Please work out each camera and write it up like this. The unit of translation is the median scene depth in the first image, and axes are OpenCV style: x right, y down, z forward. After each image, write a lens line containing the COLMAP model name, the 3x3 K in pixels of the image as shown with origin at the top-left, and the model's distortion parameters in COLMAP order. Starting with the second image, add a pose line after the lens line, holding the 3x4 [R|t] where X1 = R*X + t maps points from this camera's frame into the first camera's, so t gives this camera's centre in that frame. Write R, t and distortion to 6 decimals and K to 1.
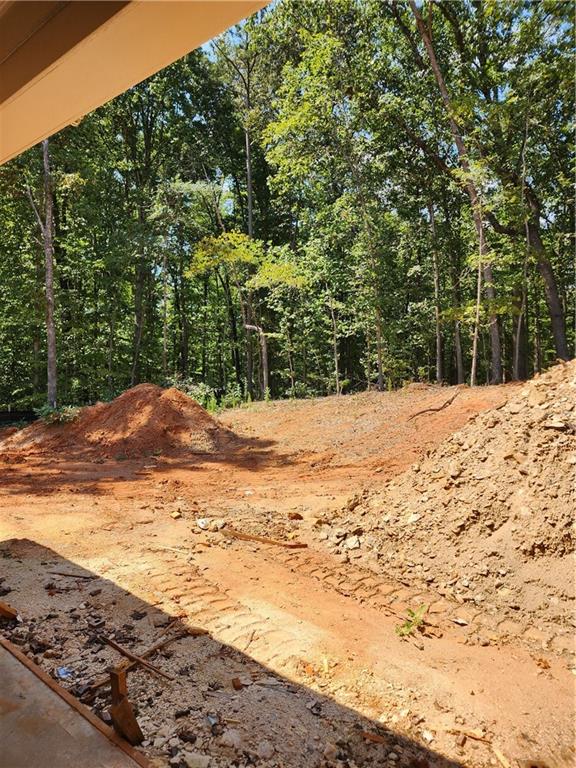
lens RADIAL K [[514.6, 0, 298.1], [0, 514.6, 377.7], [0, 0, 1]] dist [0.068244, -0.061150]
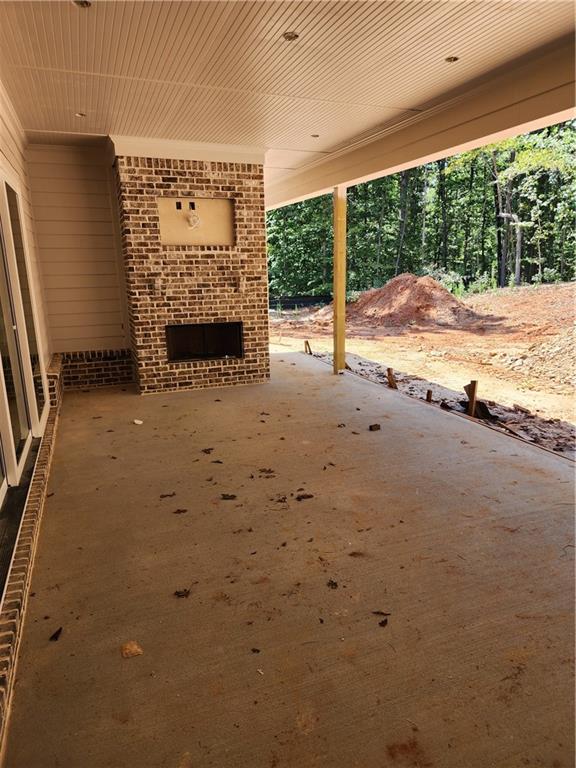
lens RADIAL K [[514.6, 0, 298.1], [0, 514.6, 377.7], [0, 0, 1]] dist [0.068244, -0.061150]
pose [[0.880297, 0.072839, -0.468798, 0.076543], [0.026220, 0.979164, 0.201372, -0.000303], [0.473698, -0.189559, 0.860045, -0.237166]]
